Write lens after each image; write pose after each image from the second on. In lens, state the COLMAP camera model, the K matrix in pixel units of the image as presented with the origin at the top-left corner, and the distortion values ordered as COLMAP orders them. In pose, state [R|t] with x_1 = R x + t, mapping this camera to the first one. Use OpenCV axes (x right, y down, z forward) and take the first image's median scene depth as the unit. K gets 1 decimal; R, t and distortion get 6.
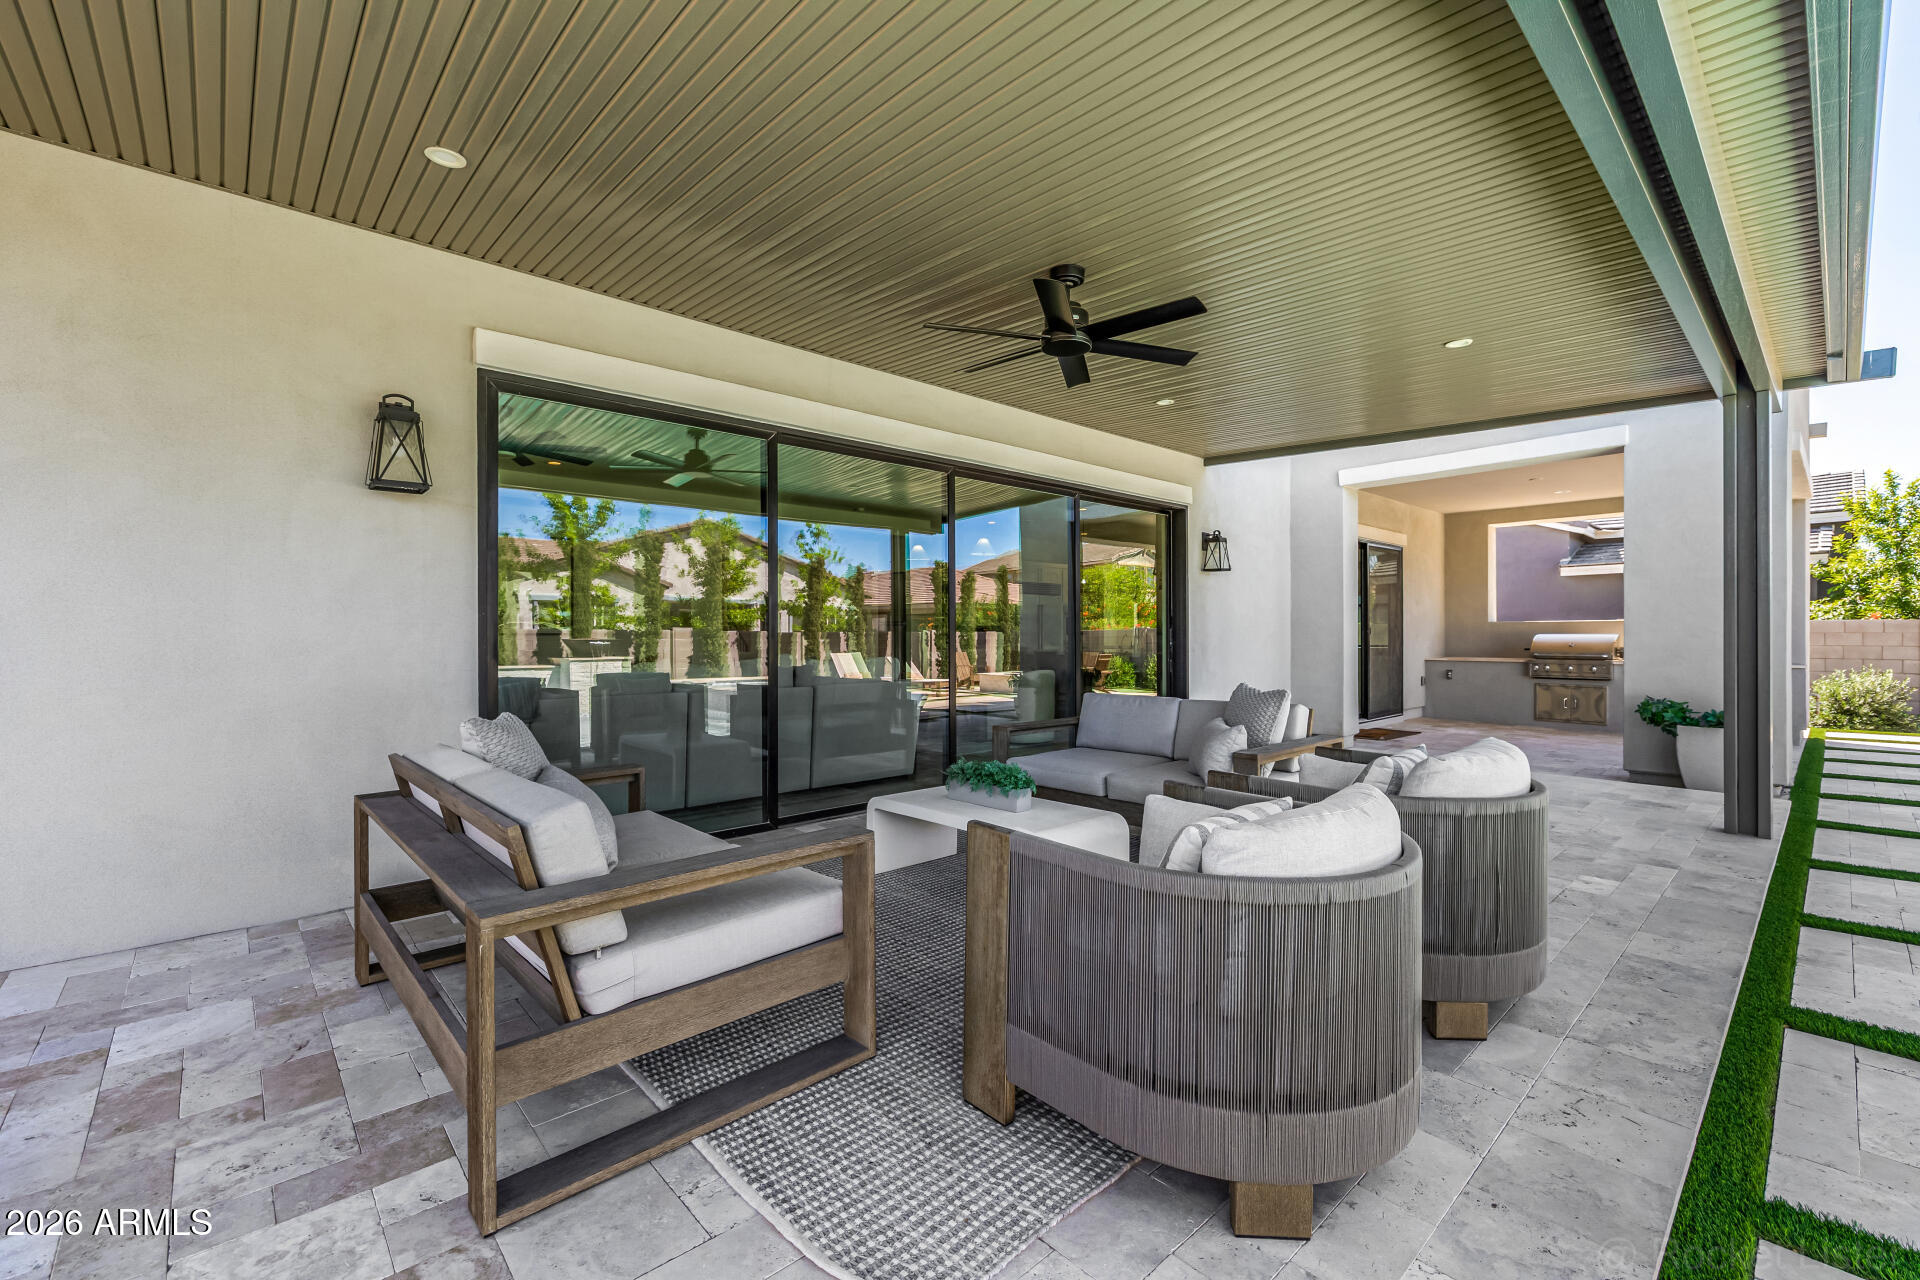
lens RADIAL K [[808.6, 0, 959.7], [0, 808.6, 637.0], [0, 0, 1]] dist [0.001575, -0.000696]
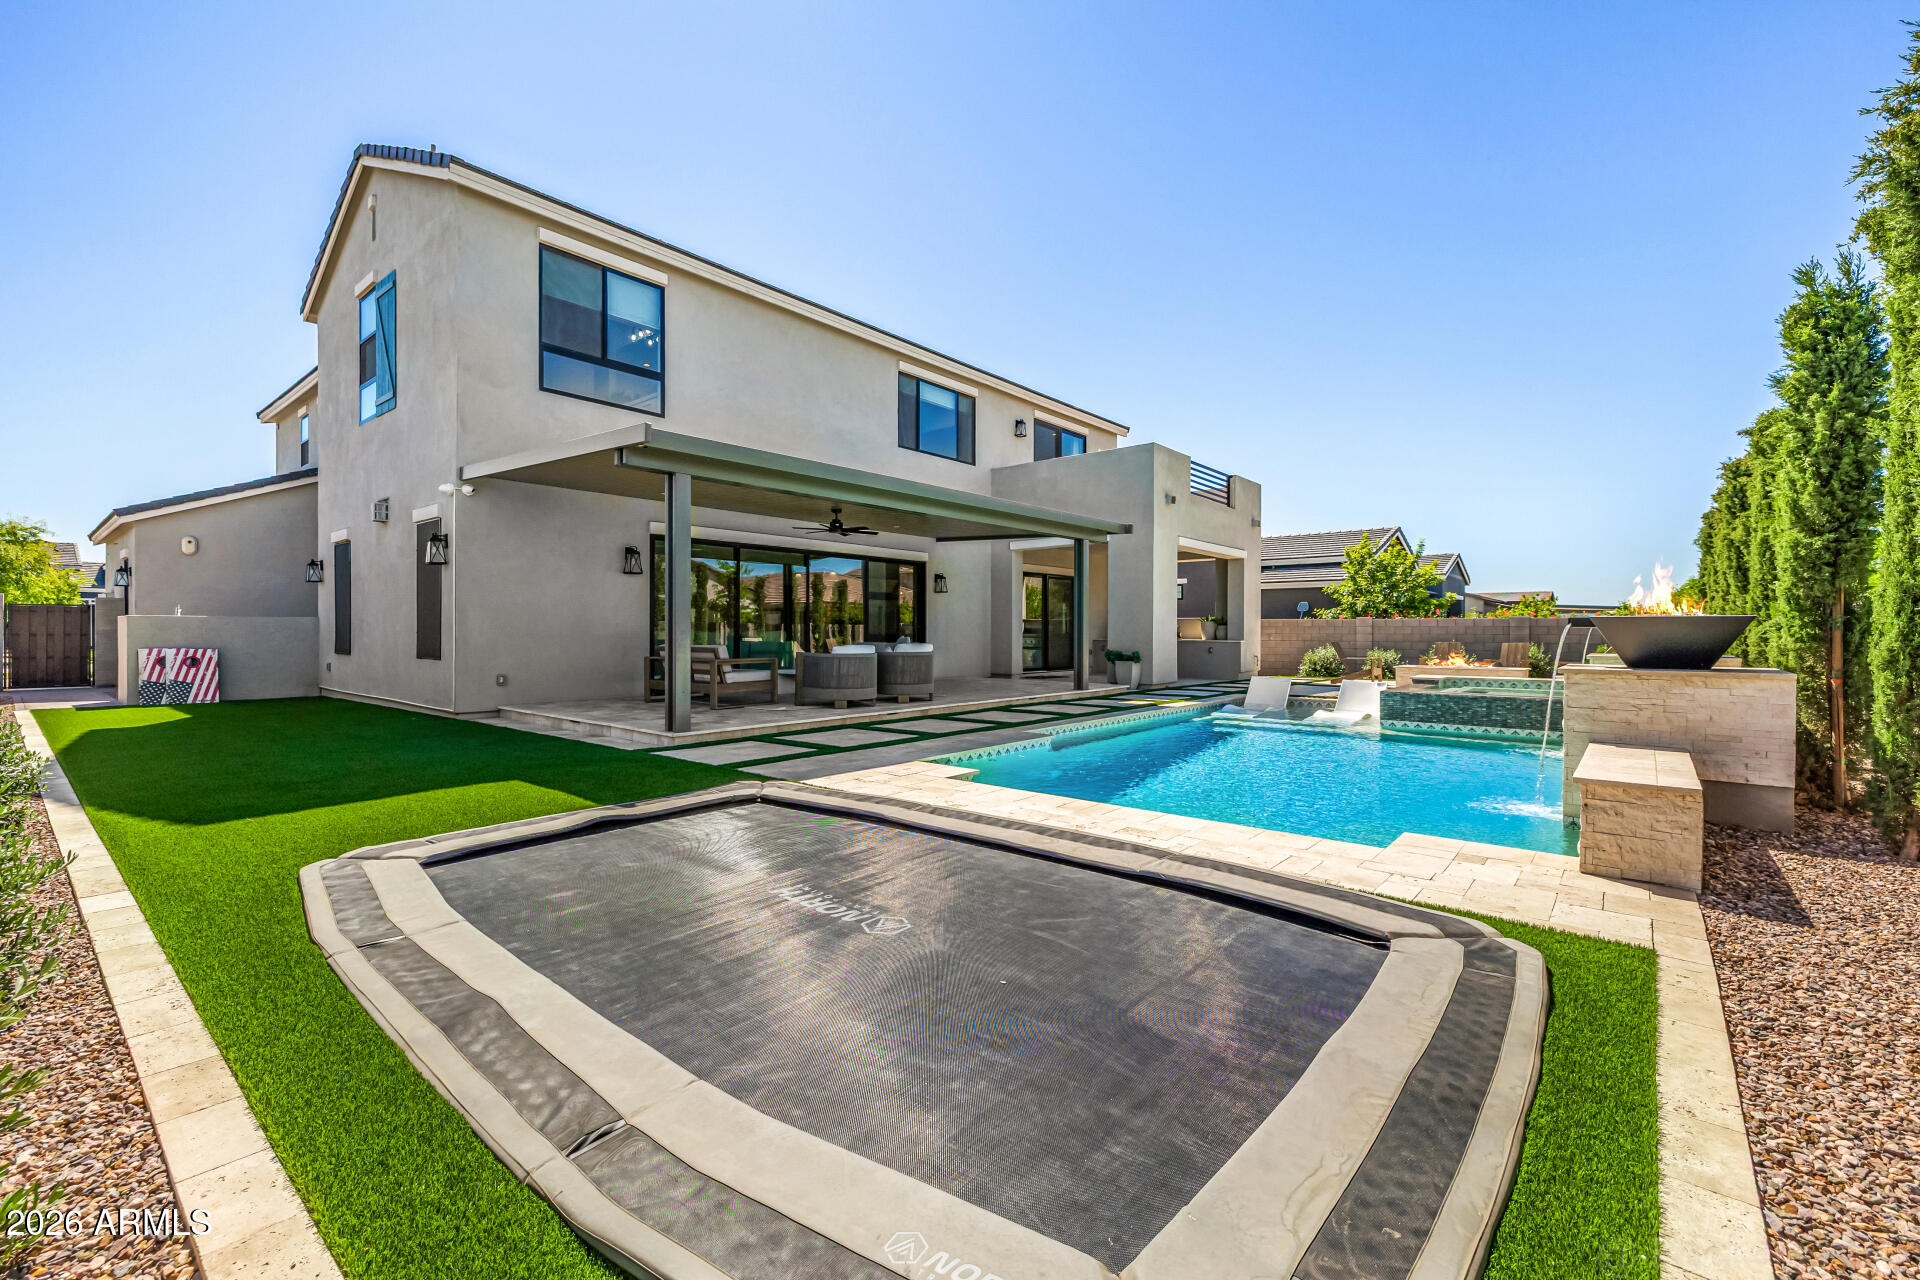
lens RADIAL K [[808.6, 0, 975.6], [0, 808.6, 637.6], [0, 0, 1]] dist [0.001575, -0.000696]
pose [[0.989243, 0.008242, 0.146047, 0.088051], [-0.009316, 0.999934, 0.006670, 0.018913], [-0.145982, -0.007959, 0.989255, -0.975527]]
